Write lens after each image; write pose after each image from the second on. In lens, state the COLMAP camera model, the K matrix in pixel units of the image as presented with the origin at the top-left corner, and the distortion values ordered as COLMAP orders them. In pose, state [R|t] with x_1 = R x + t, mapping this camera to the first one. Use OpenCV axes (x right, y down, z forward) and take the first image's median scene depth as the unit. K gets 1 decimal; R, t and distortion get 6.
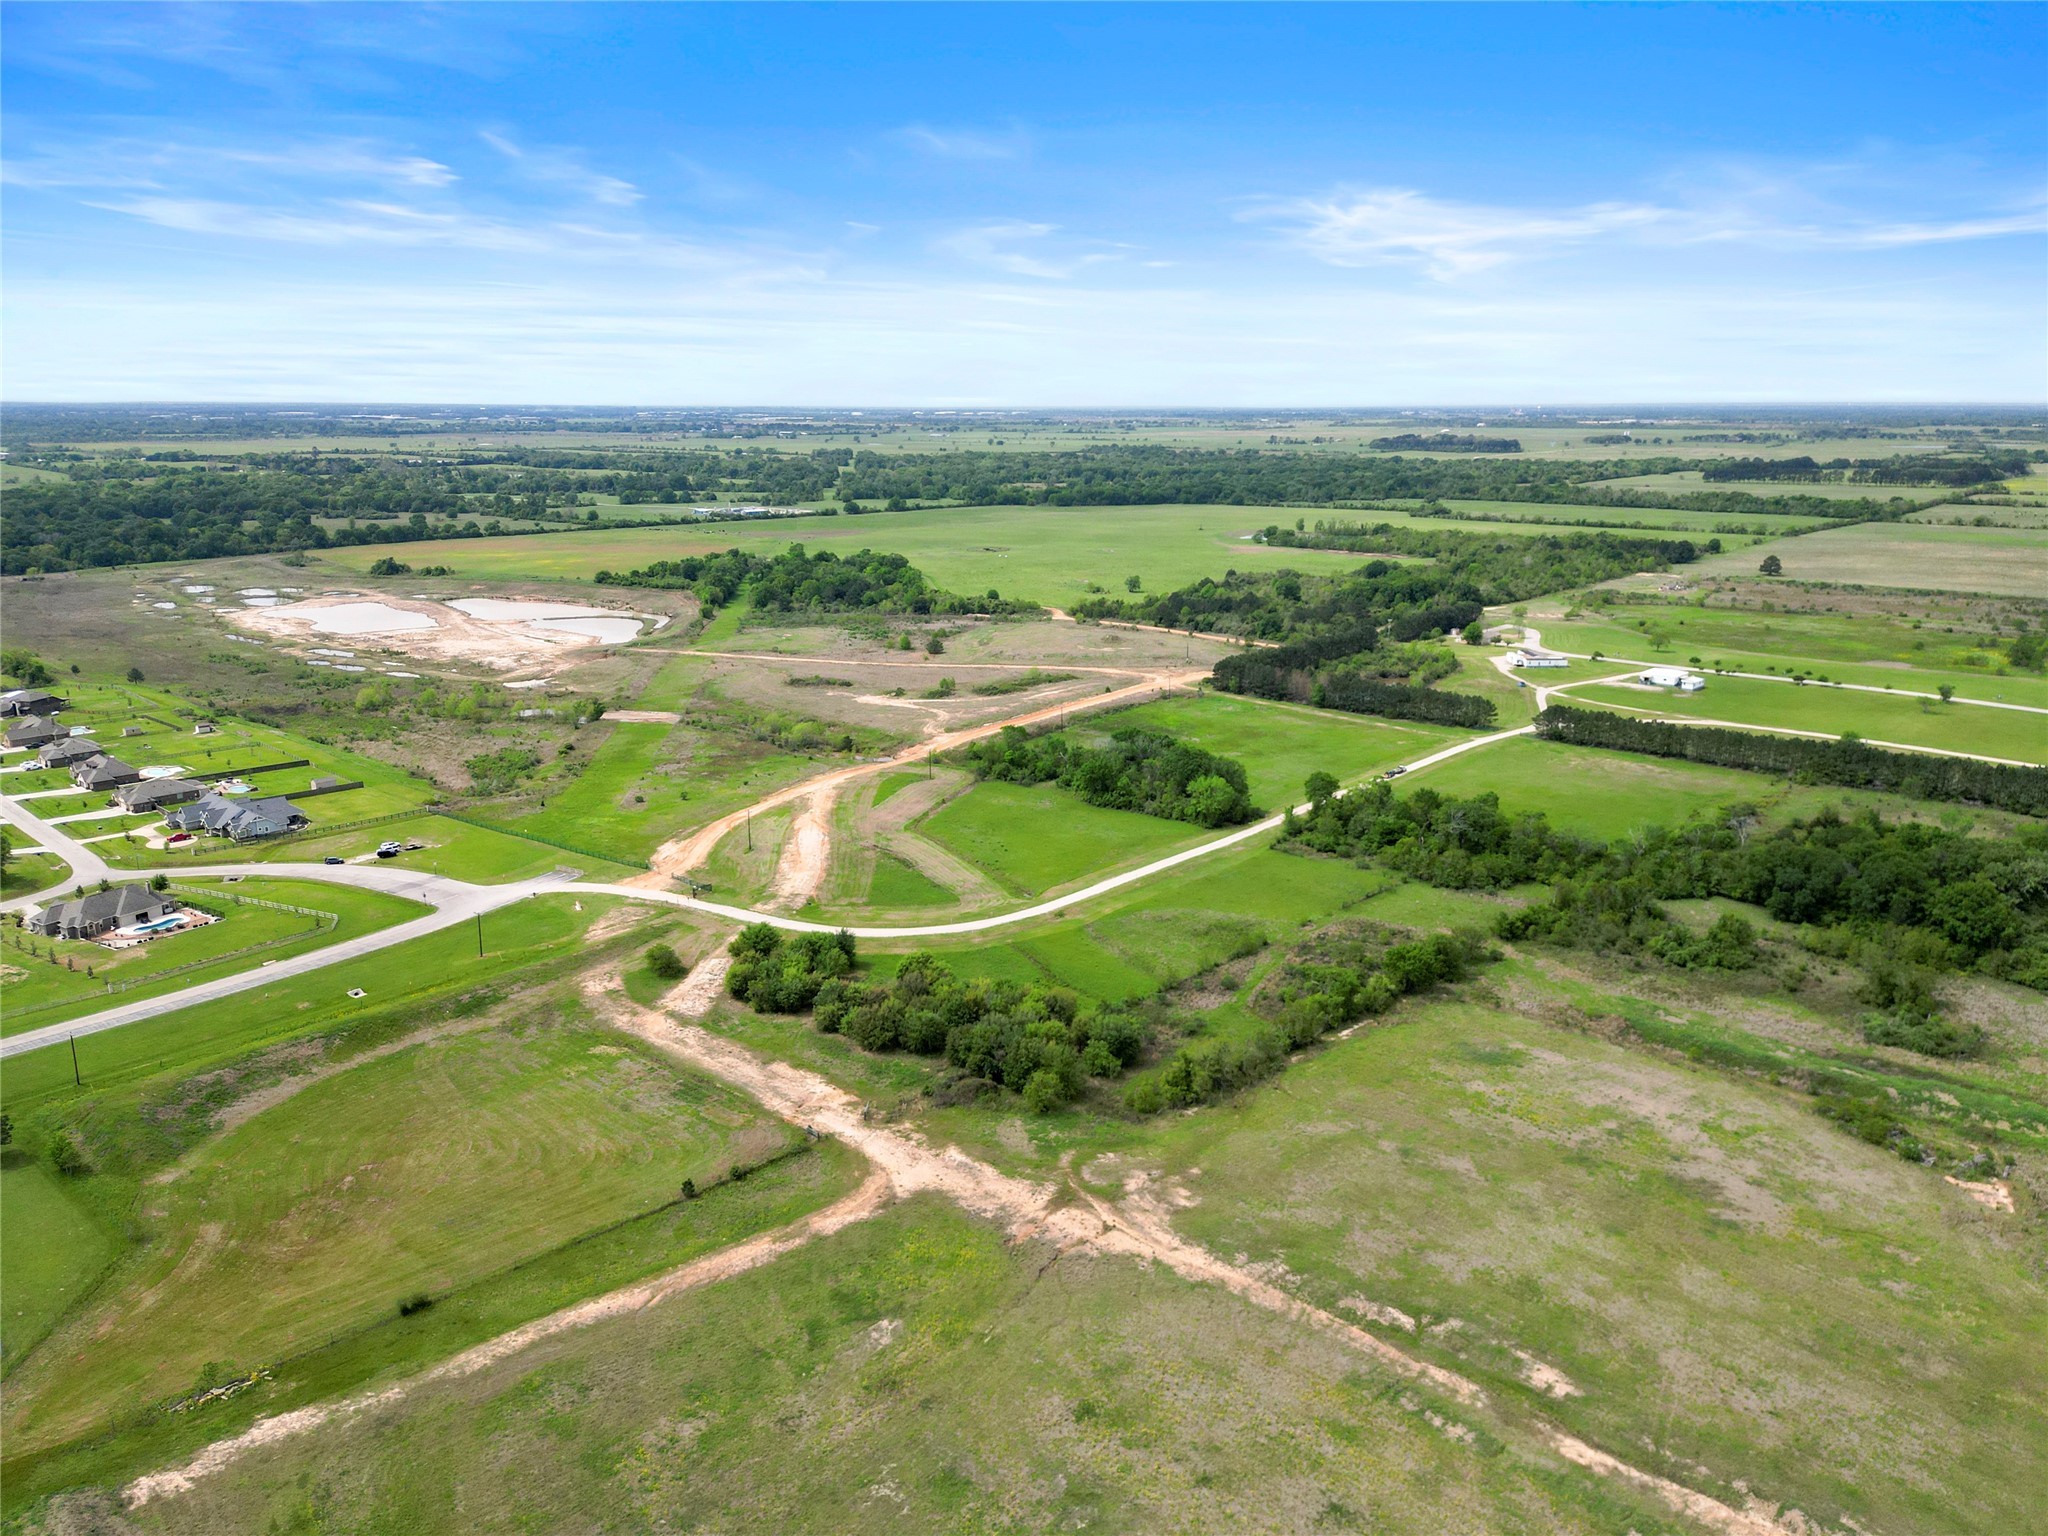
lens RADIAL K [[1469.5, 0, 1022.4], [0, 1469.5, 776.6], [0, 0, 1]] dist [0.077899, -0.080845]
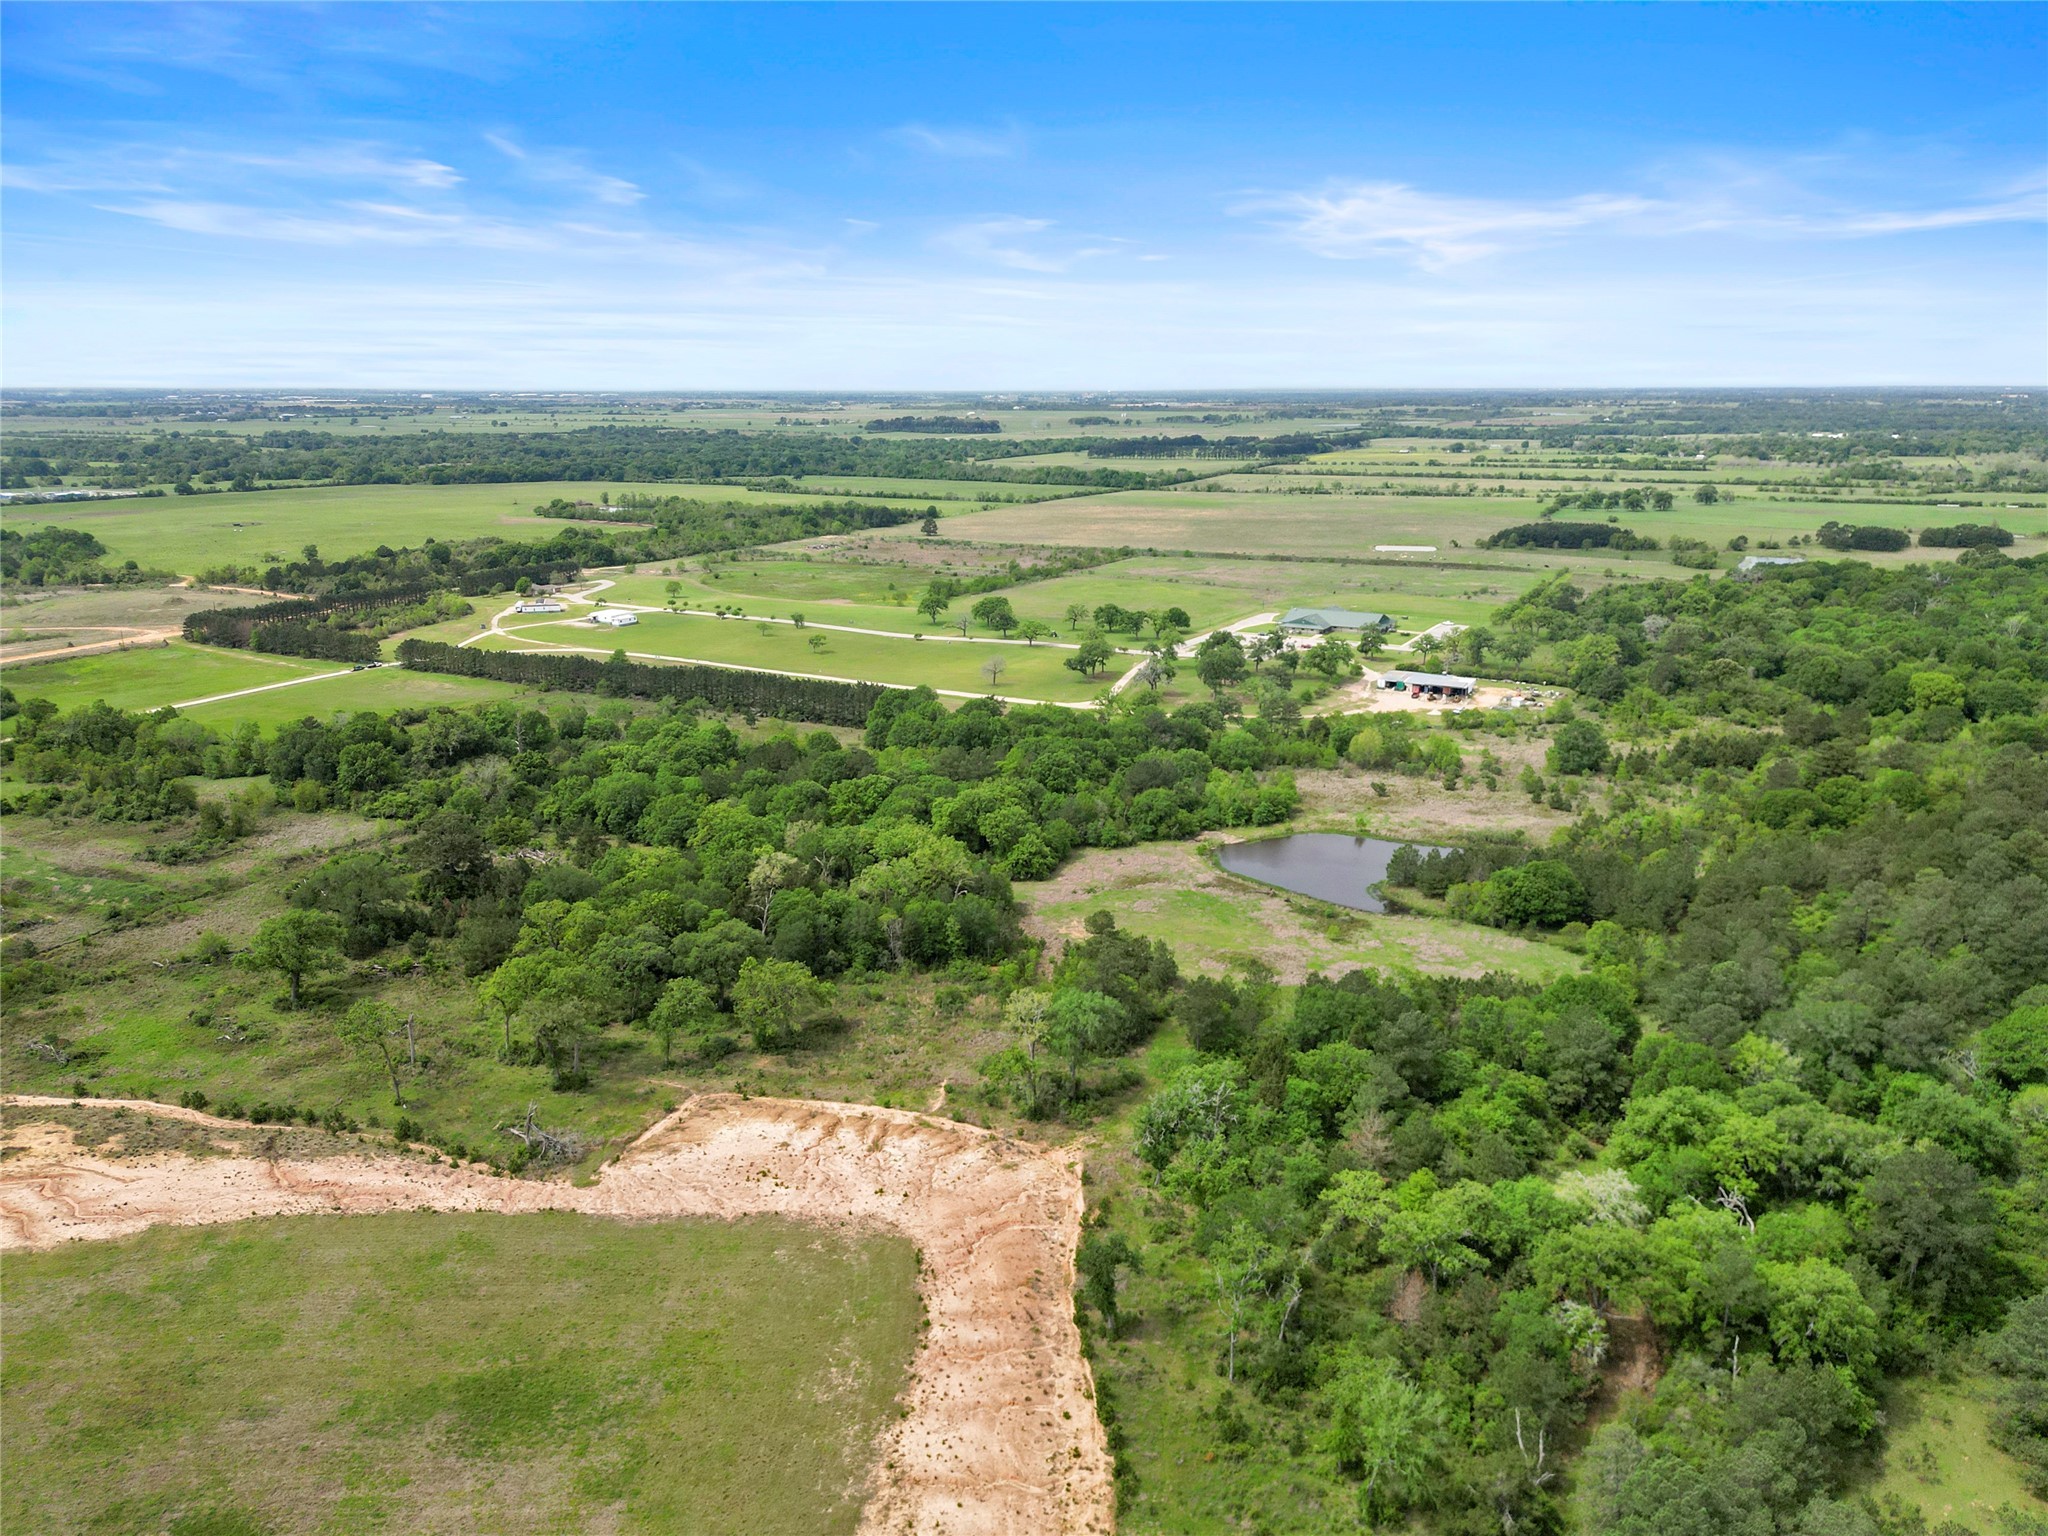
lens RADIAL K [[1460.7, 0, 1019.6], [0, 1460.7, 742.1], [0, 0, 1]] dist [0.102365, -0.113725]
pose [[0.971935, -0.059315, 0.227648, 0.394394], [0.061663, 0.998092, -0.003208, 0.047754], [-0.227023, 0.017155, 0.973738, -0.182577]]
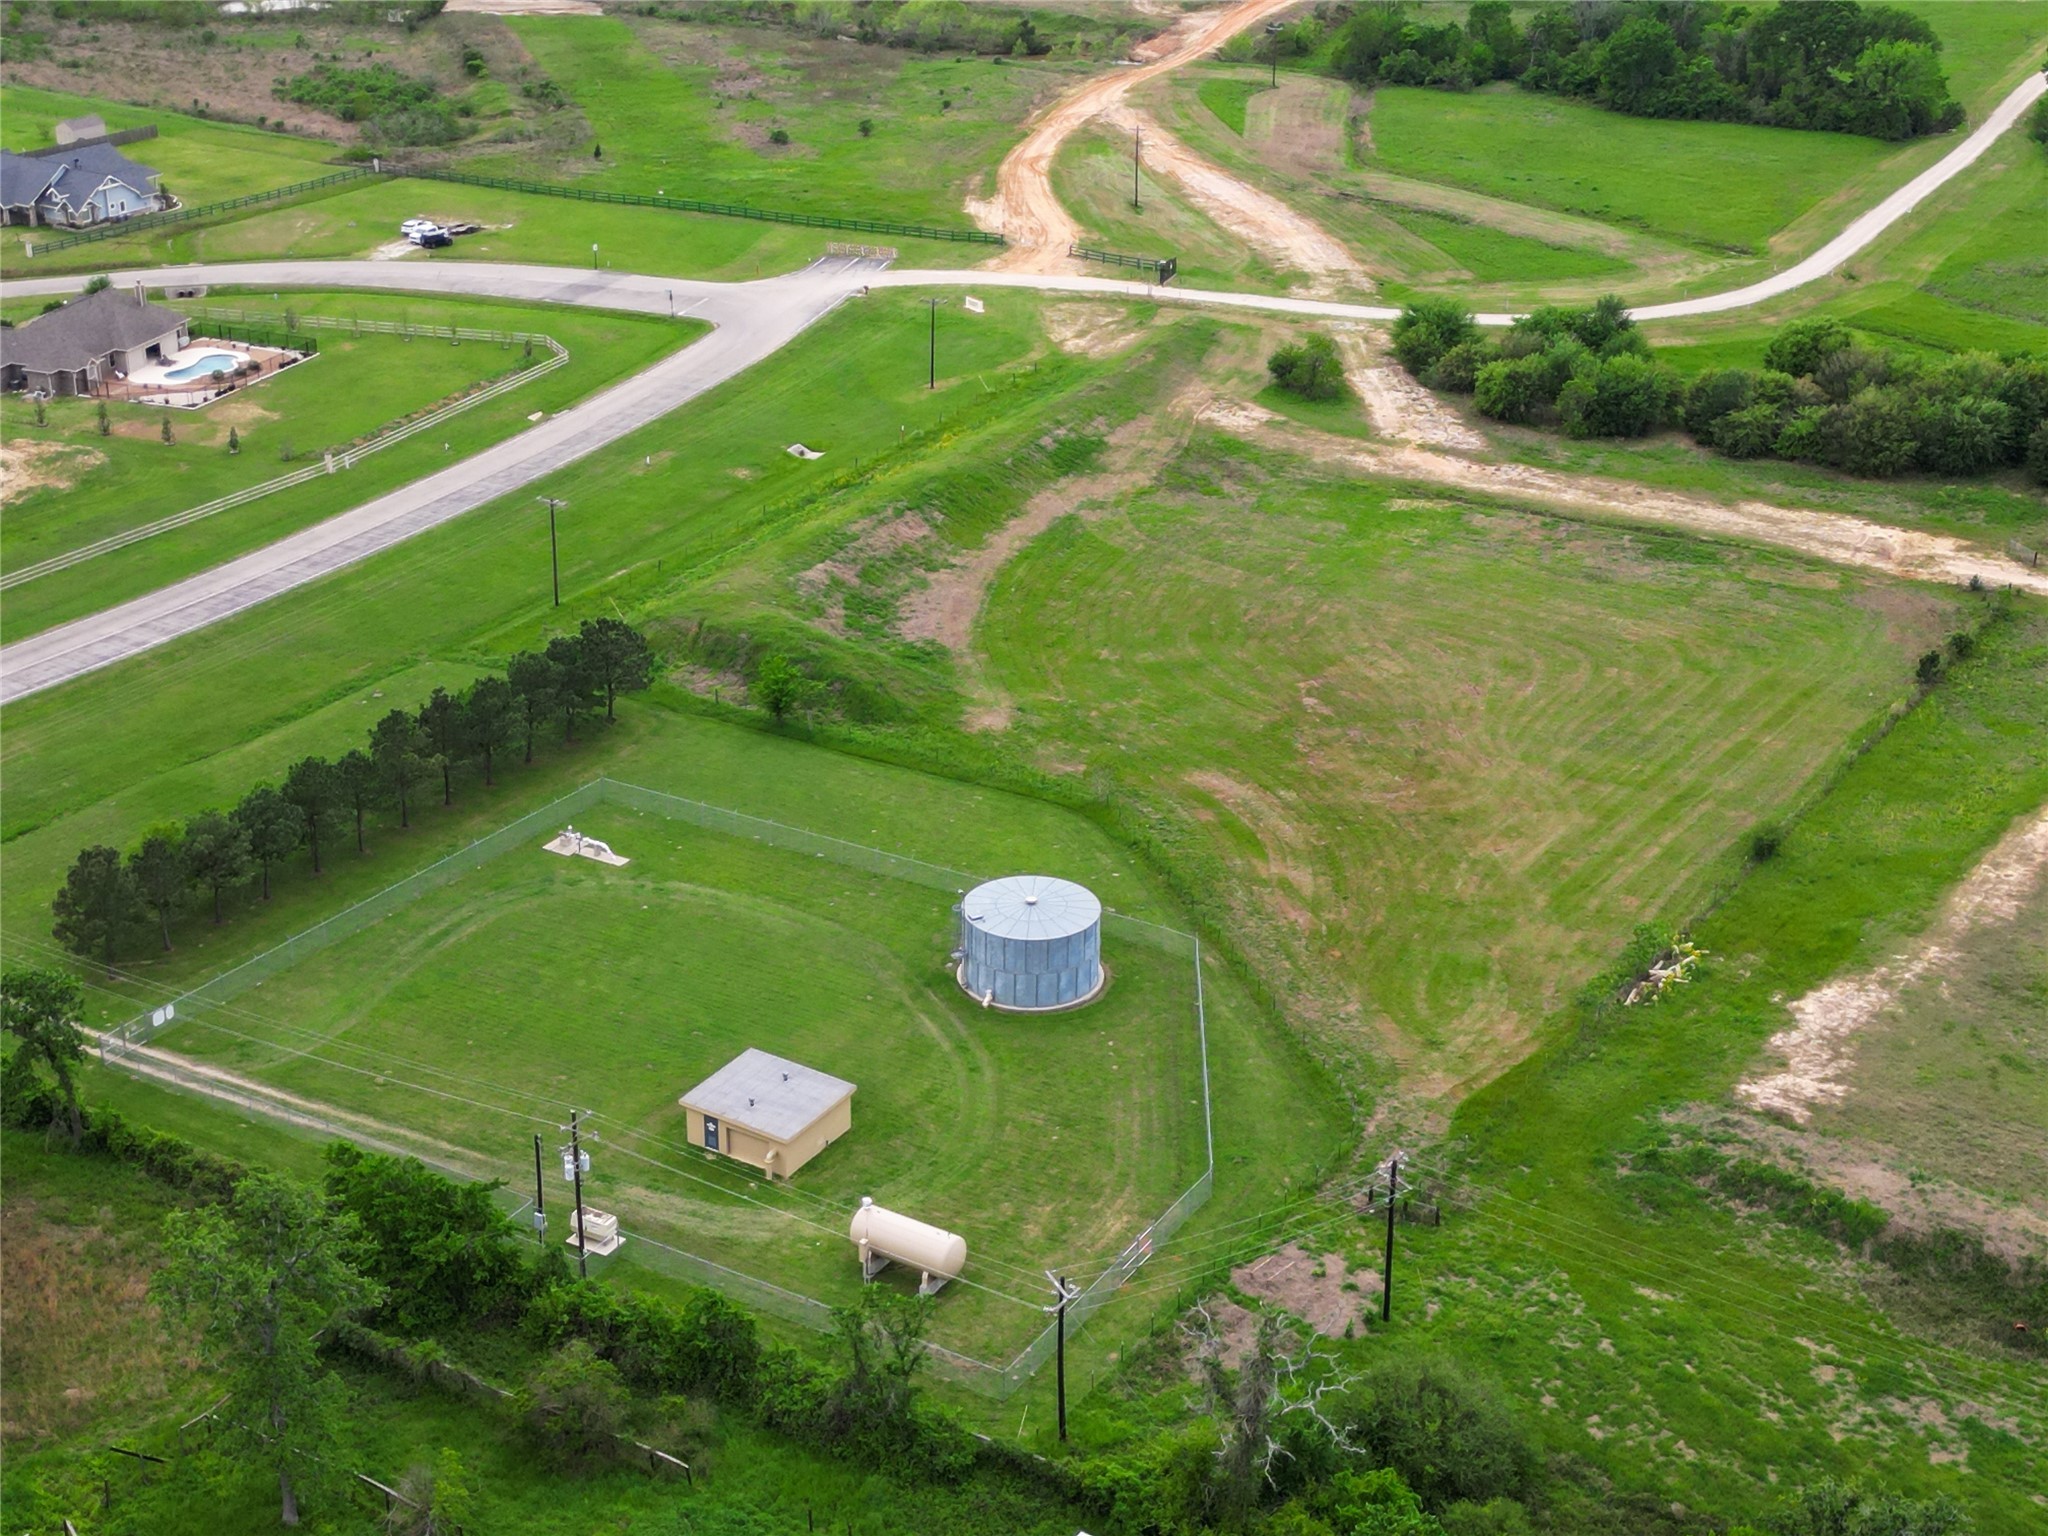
lens RADIAL K [[2849.1, 0, 1024.0], [0, 2849.1, 768.0], [0, 0, 1]] dist [0.210469, -0.666996]
pose [[0.977583, -0.079189, 0.195092, -0.232076], [0.043335, 0.982413, 0.181623, 0.031064], [-0.206044, -0.169097, 0.963822, 0.006490]]
